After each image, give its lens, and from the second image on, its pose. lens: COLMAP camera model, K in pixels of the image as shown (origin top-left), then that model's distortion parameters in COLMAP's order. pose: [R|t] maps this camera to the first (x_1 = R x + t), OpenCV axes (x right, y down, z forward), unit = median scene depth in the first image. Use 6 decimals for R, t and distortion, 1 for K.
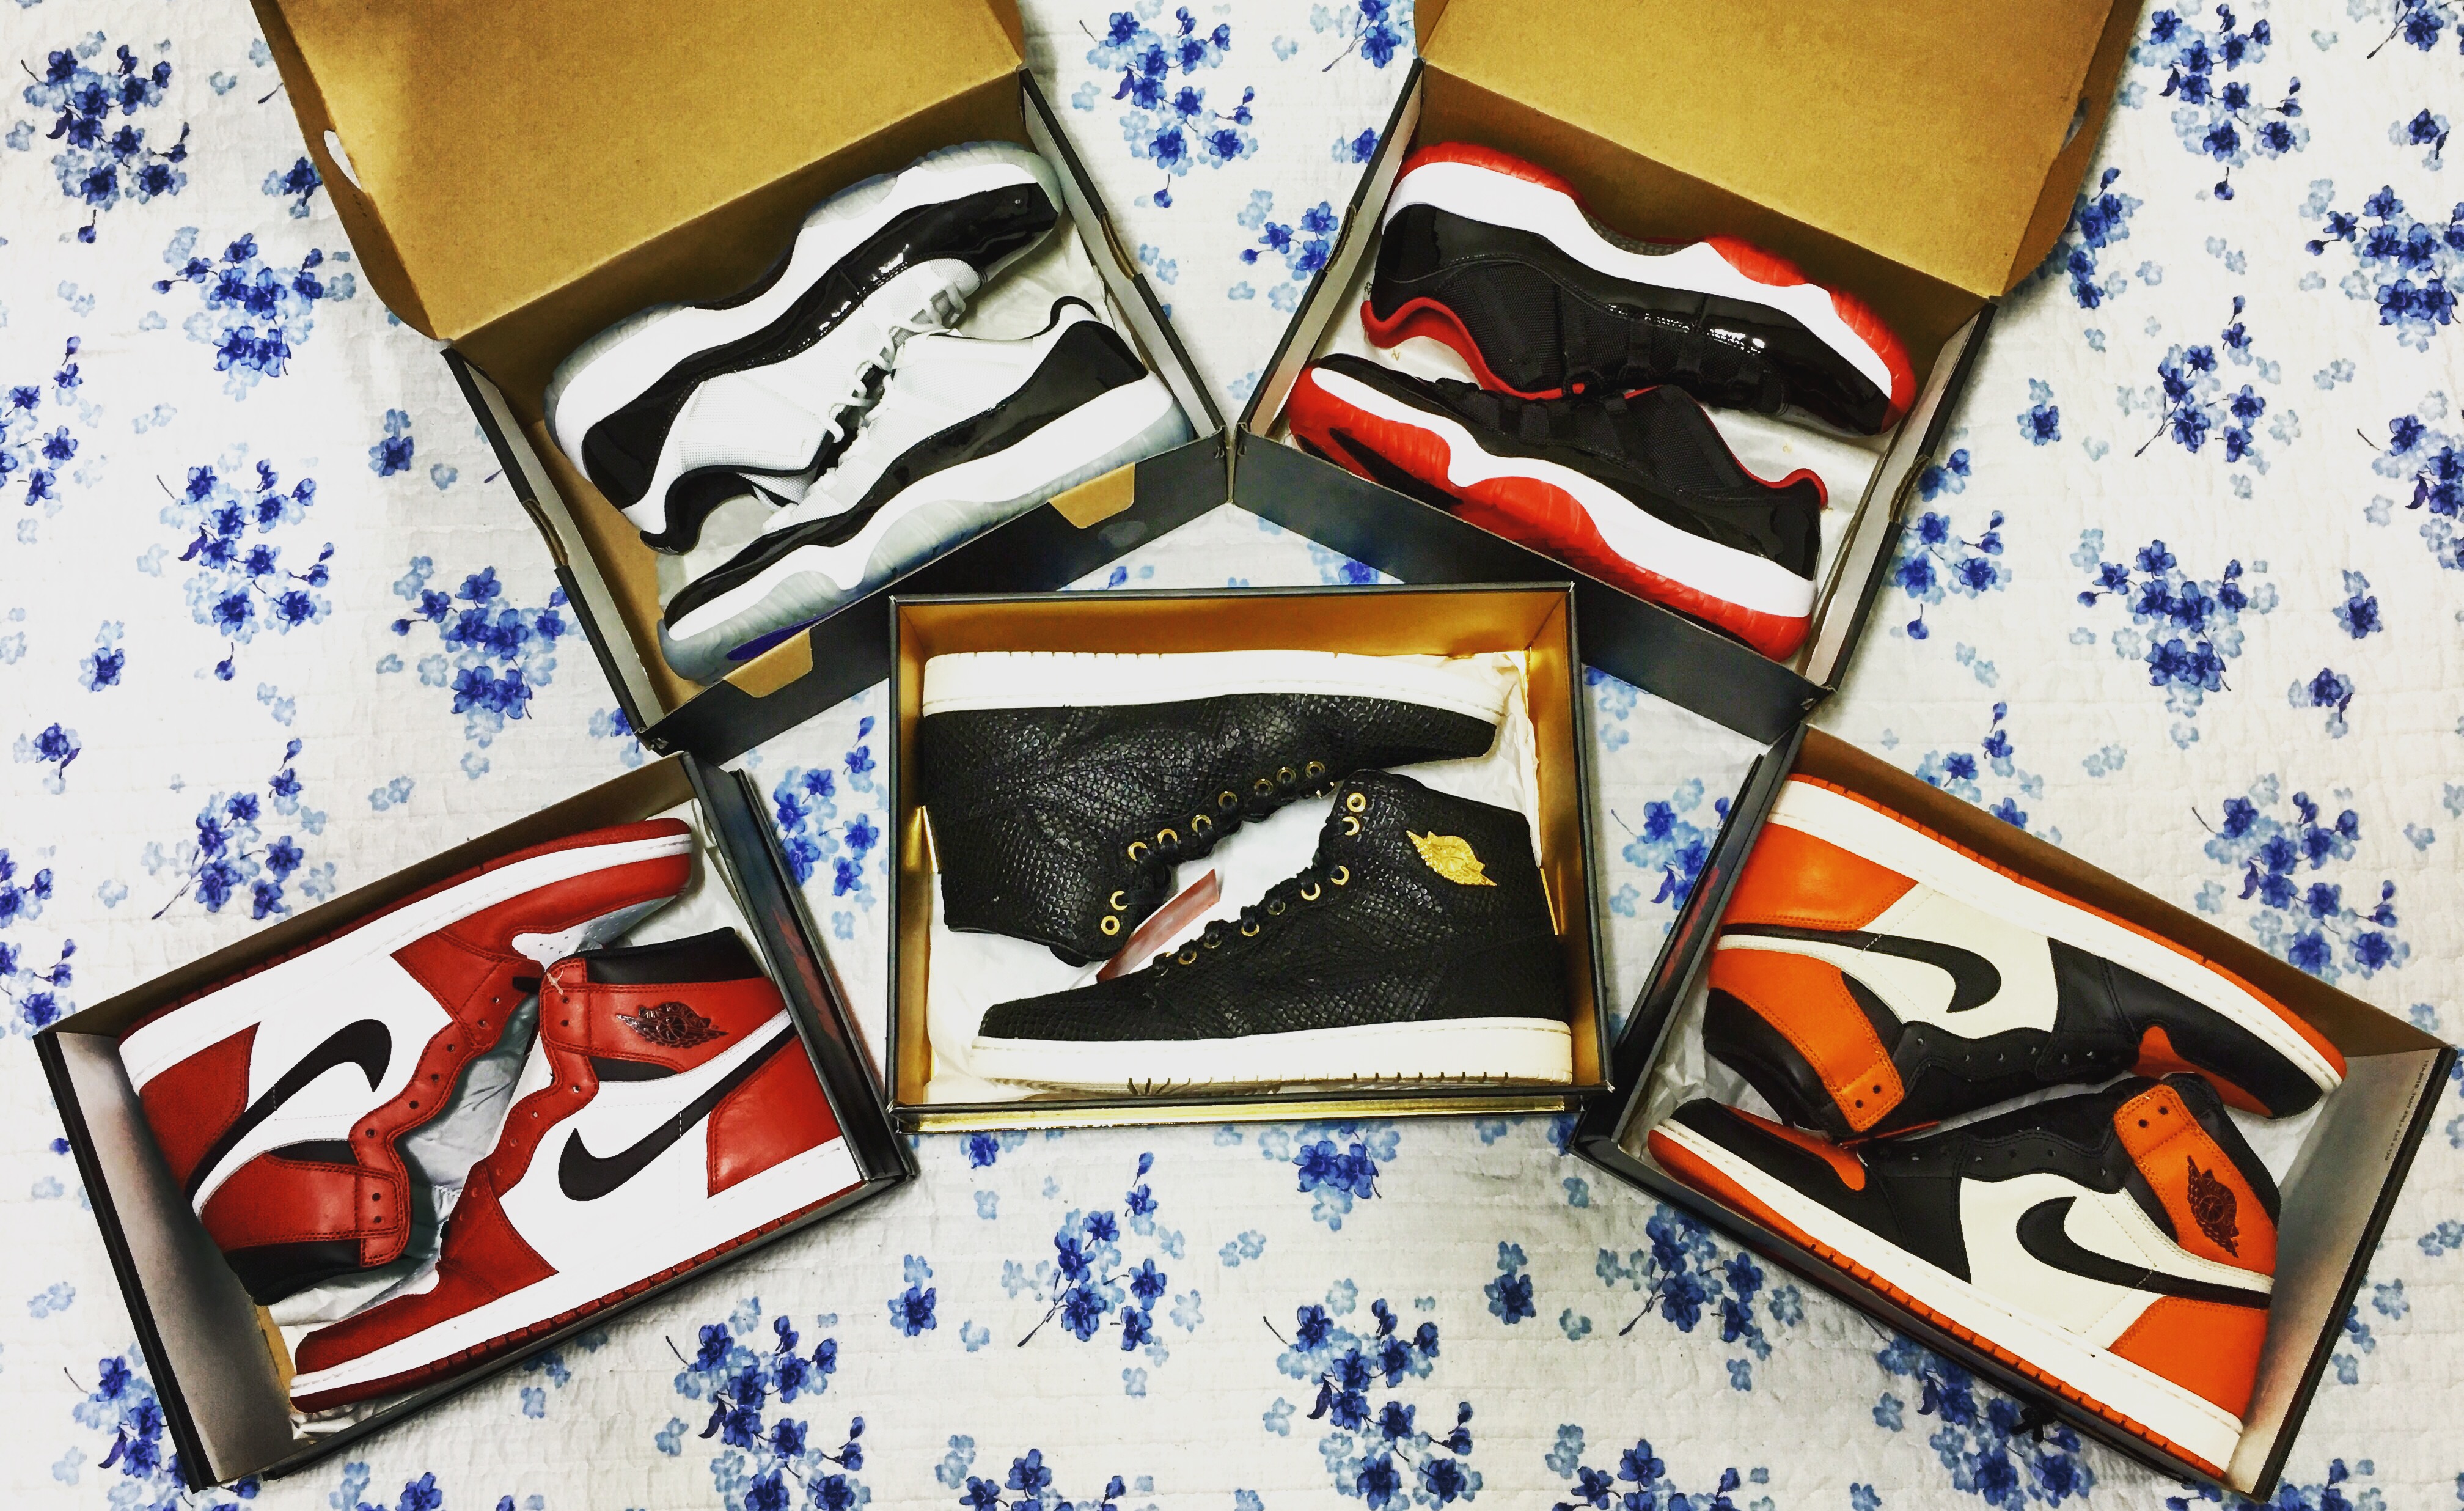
lens RADIAL K [[2098.4, 0, 1236.8], [0, 2098.4, 704.5], [0, 0, 1]] dist [0.096883, -0.118388]
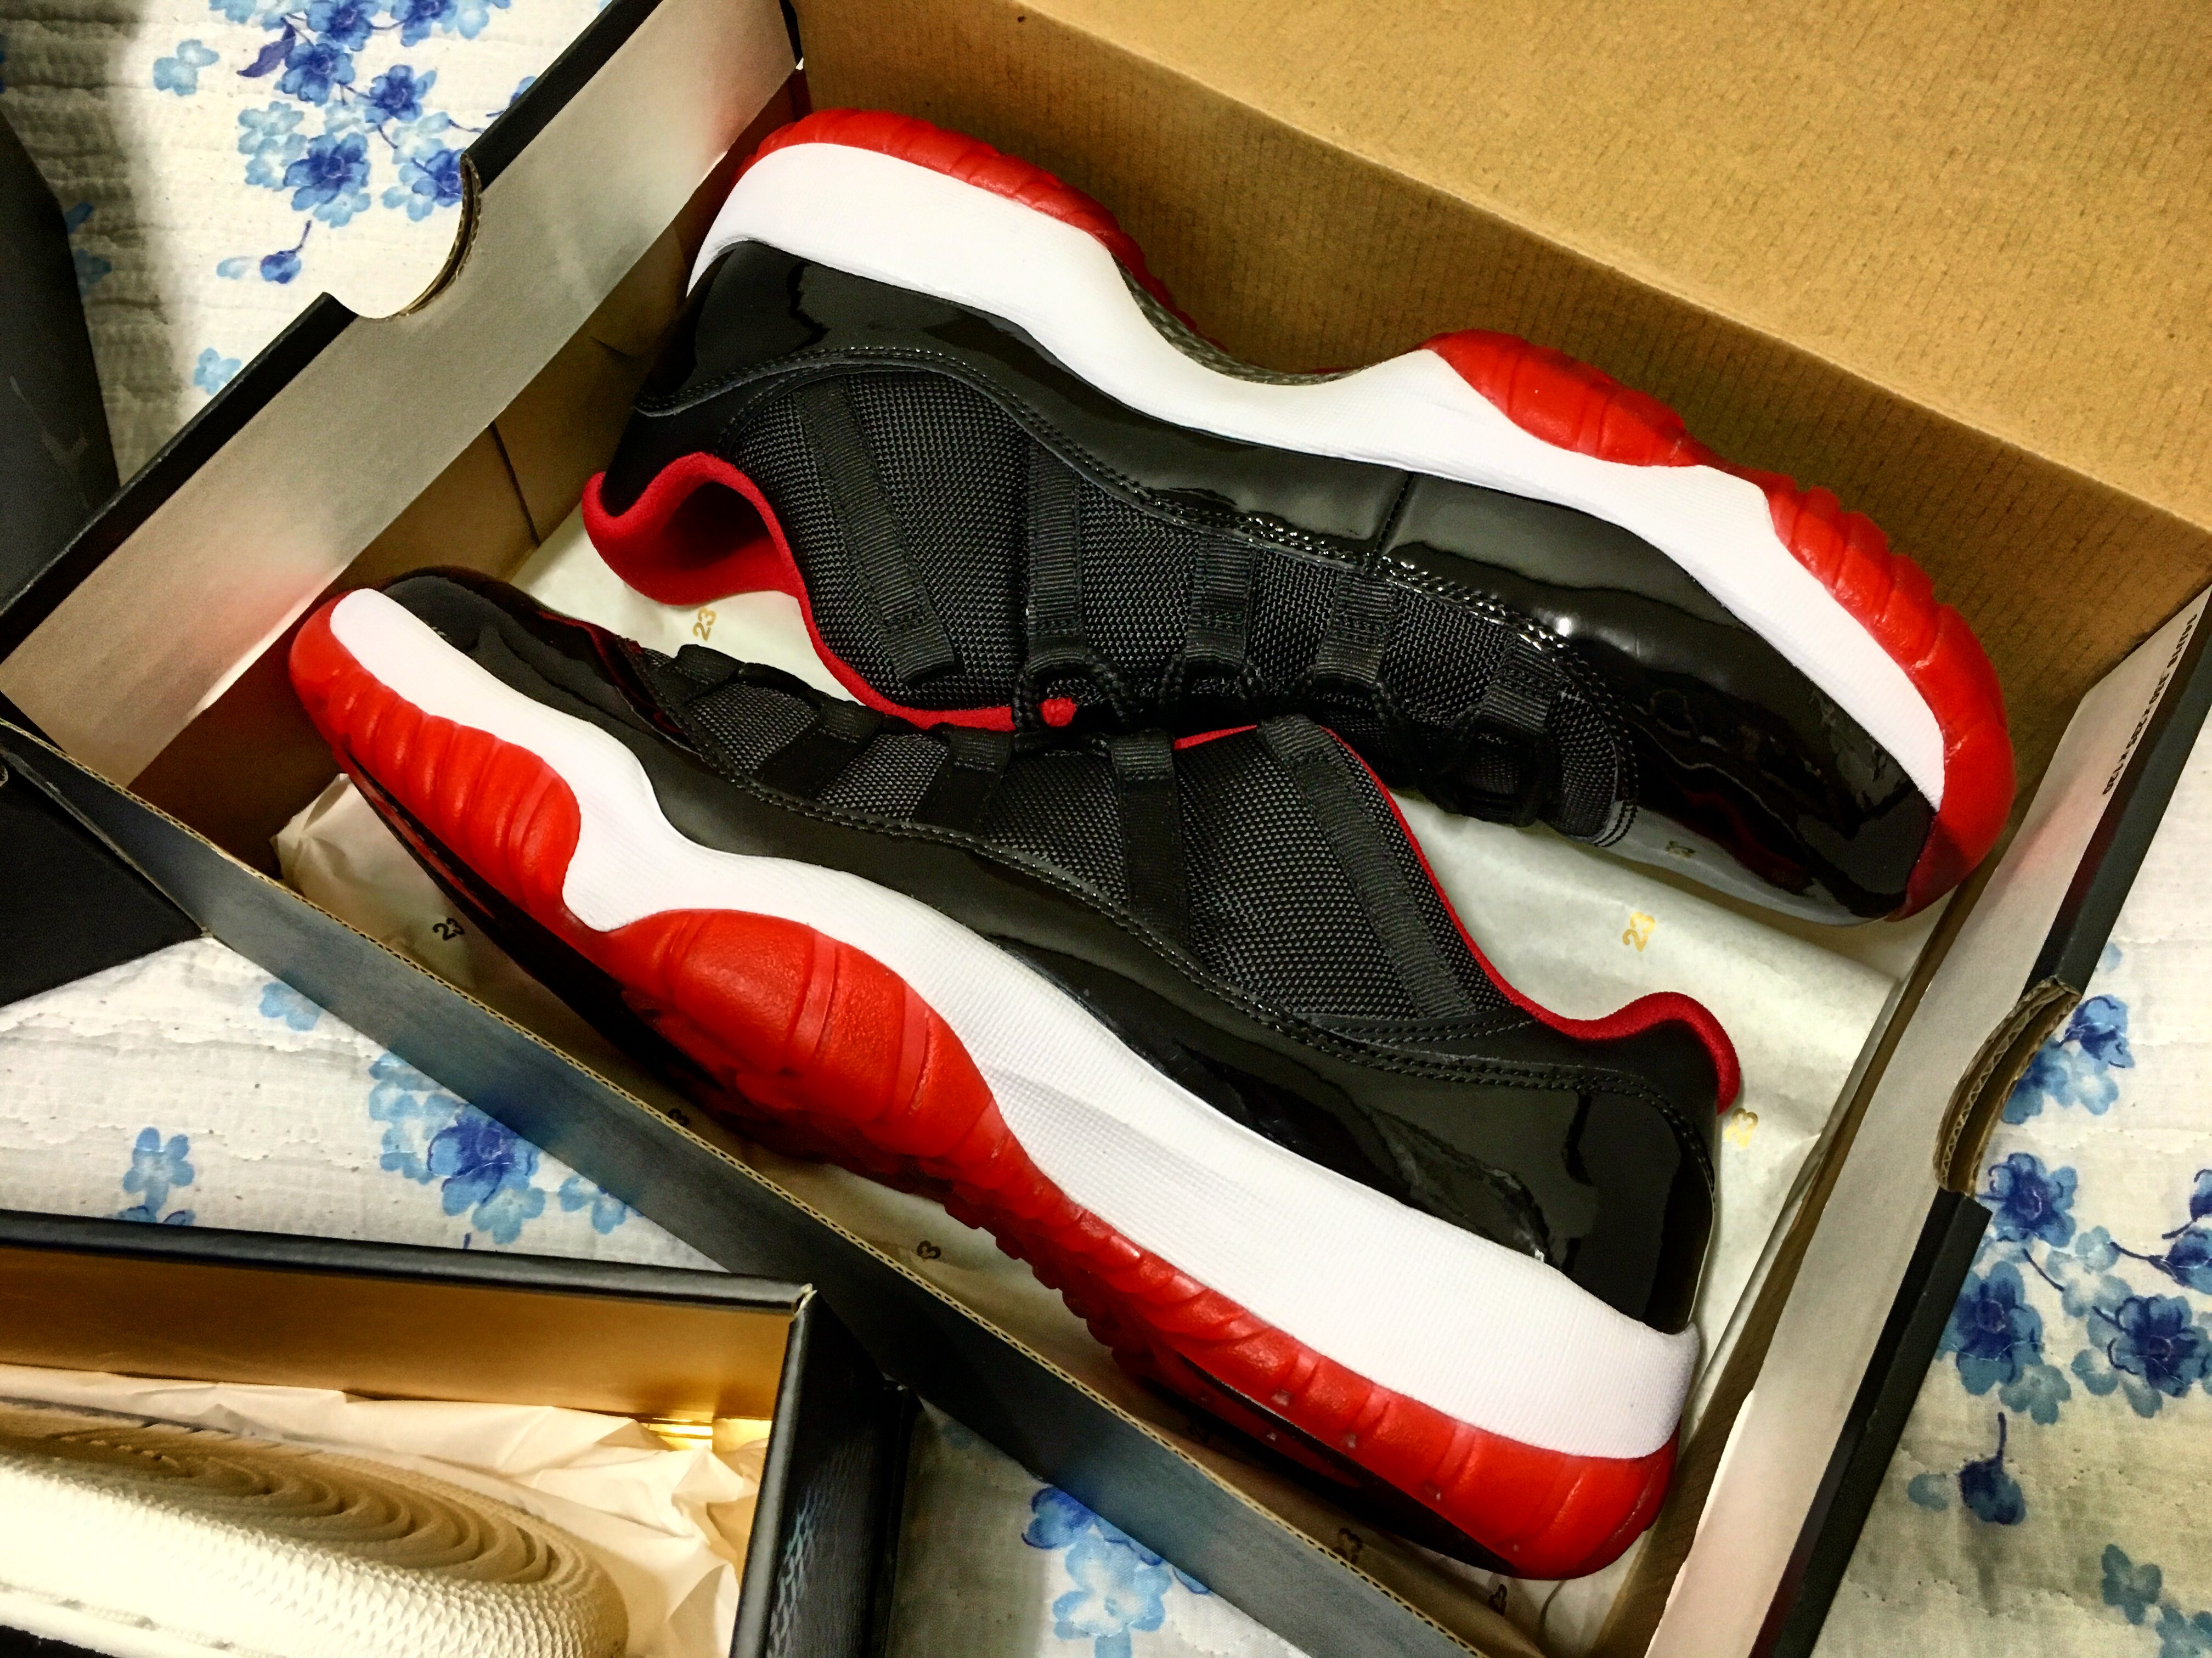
lens RADIAL K [[1874.2, 0, 1112.1], [0, 1874.2, 825.7], [0, 0, 1]] dist [0.083716, -0.119851]
pose [[0.992692, 0.094466, -0.075095, 0.199361], [-0.107382, 0.975408, -0.192478, -0.069455], [0.055066, 0.199135, 0.978424, 0.692222]]
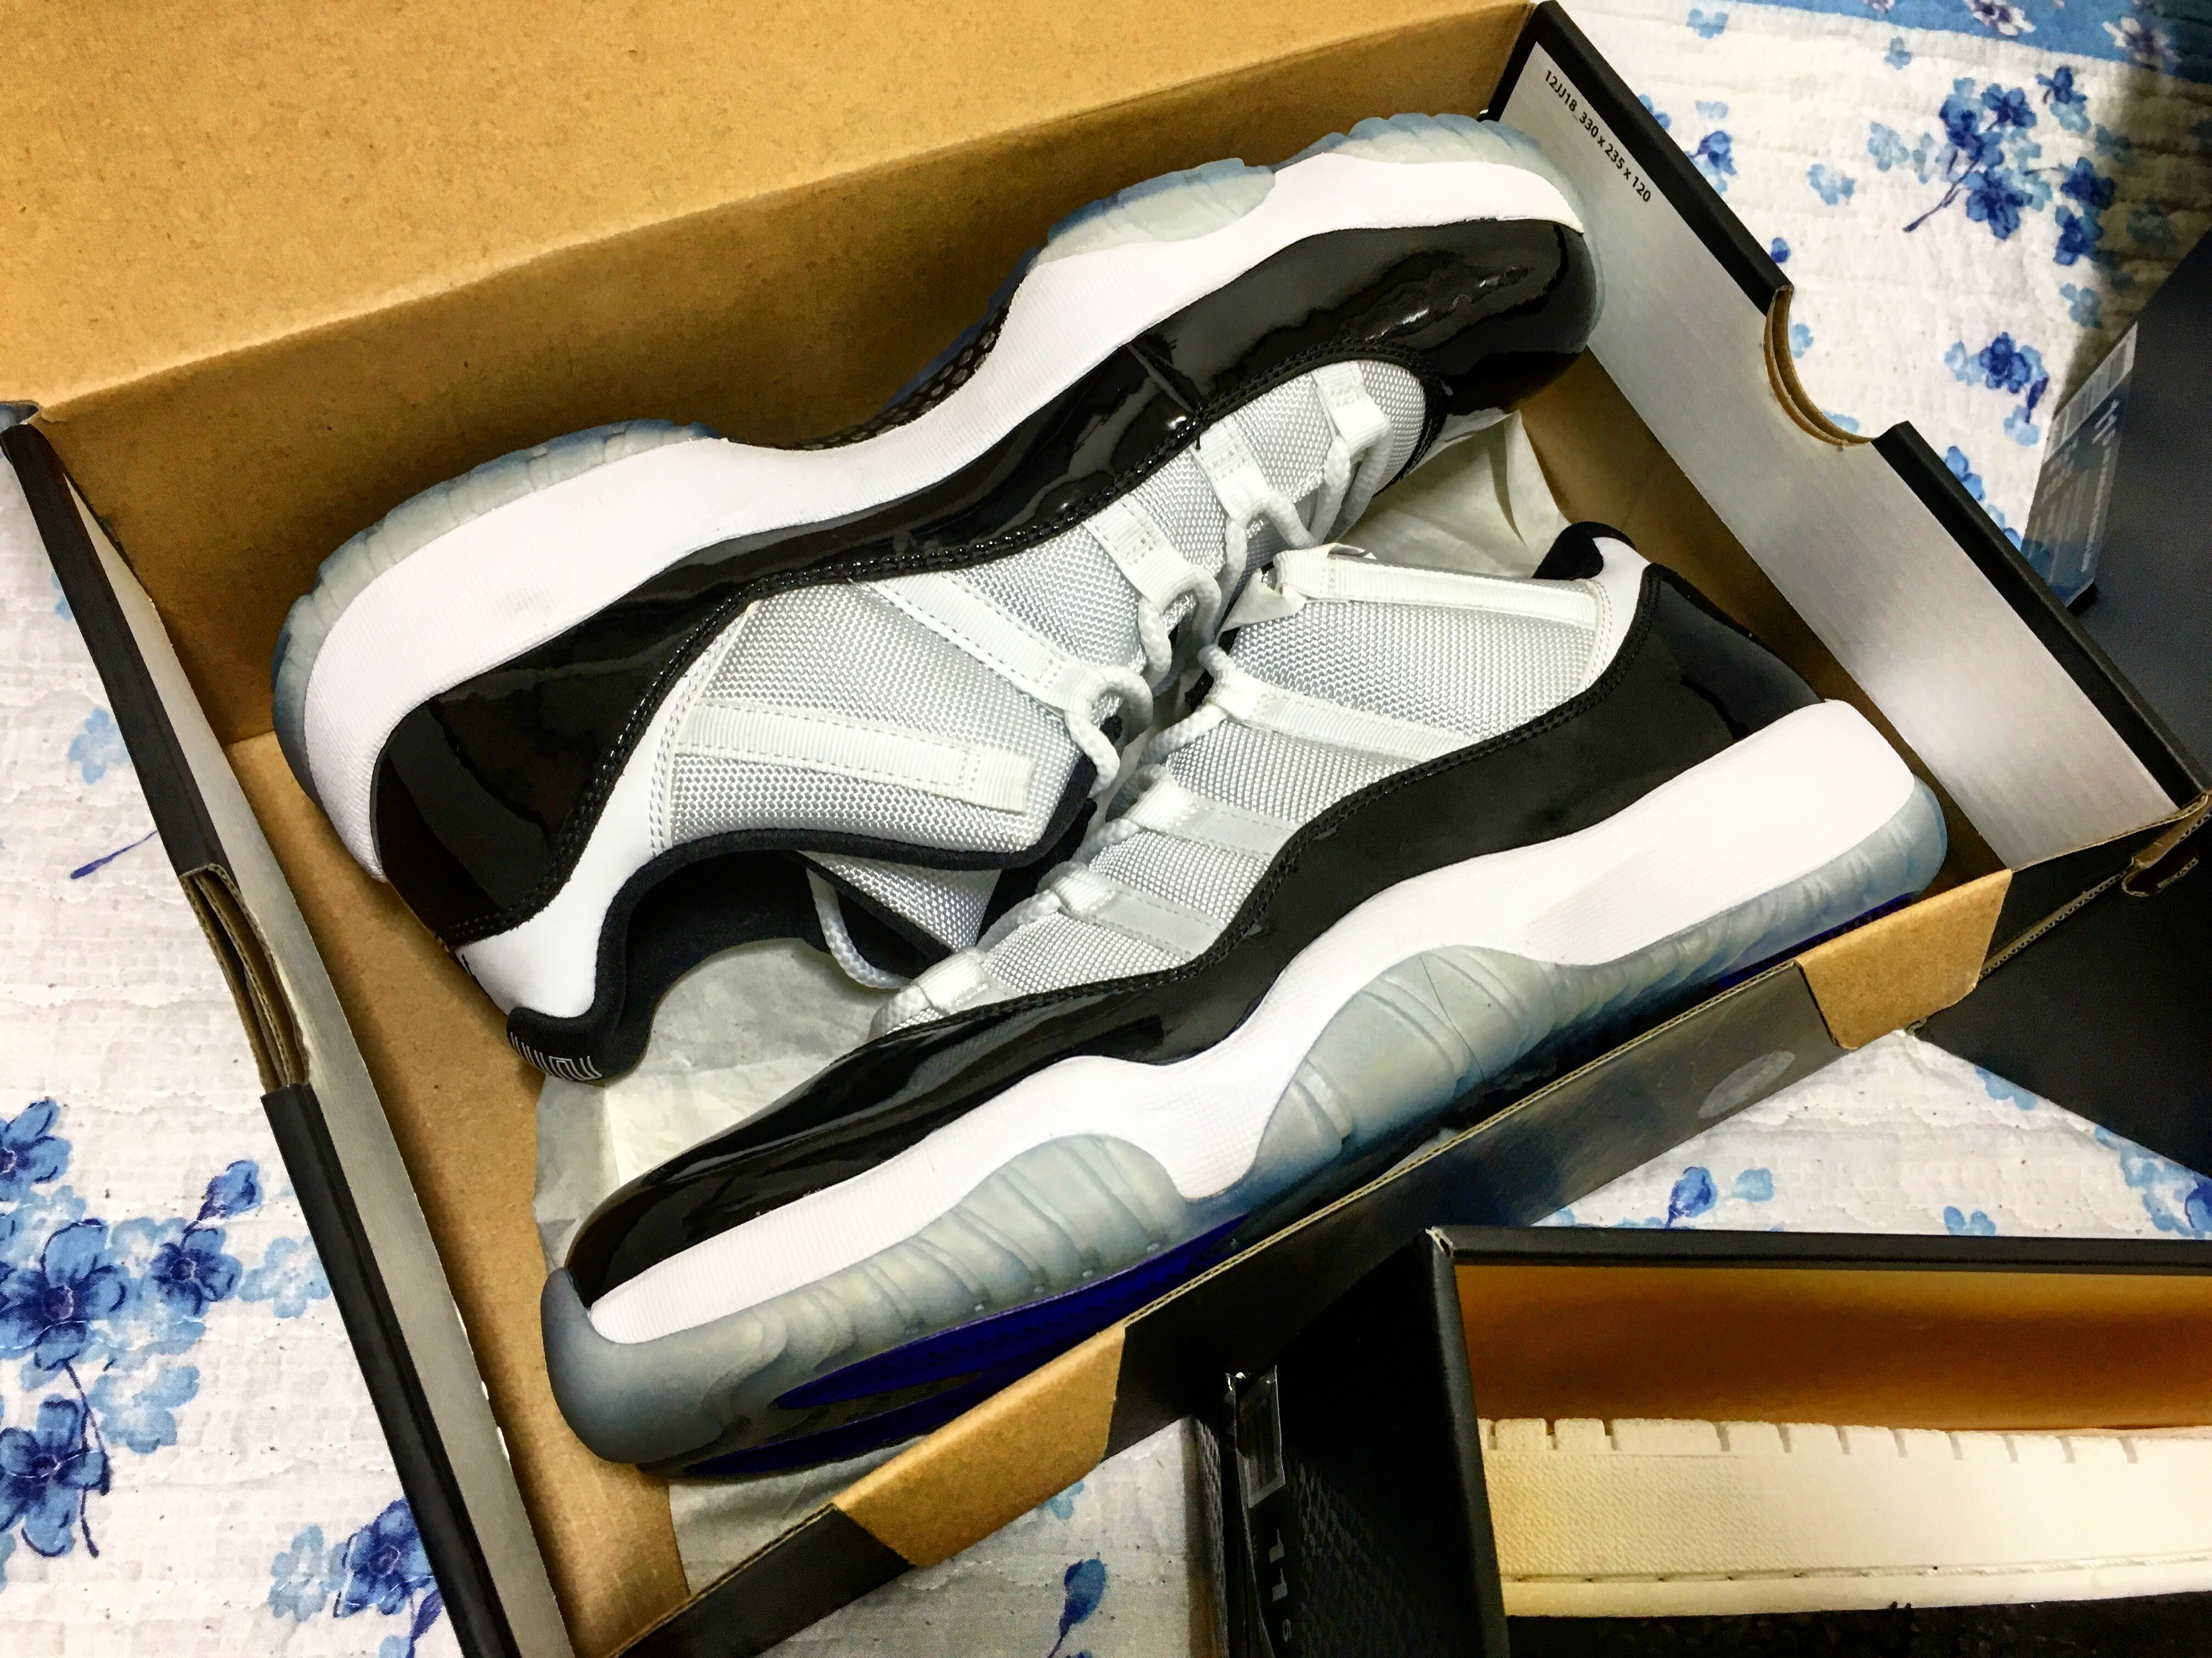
lens RADIAL K [[1874.2, 0, 1112.1], [0, 1874.2, 825.7], [0, 0, 1]] dist [0.083716, -0.119851]
pose [[0.988151, 0.067892, 0.137653, -0.230816], [-0.031636, 0.967684, -0.250174, -0.036232], [-0.150189, 0.242855, 0.958366, 0.681308]]
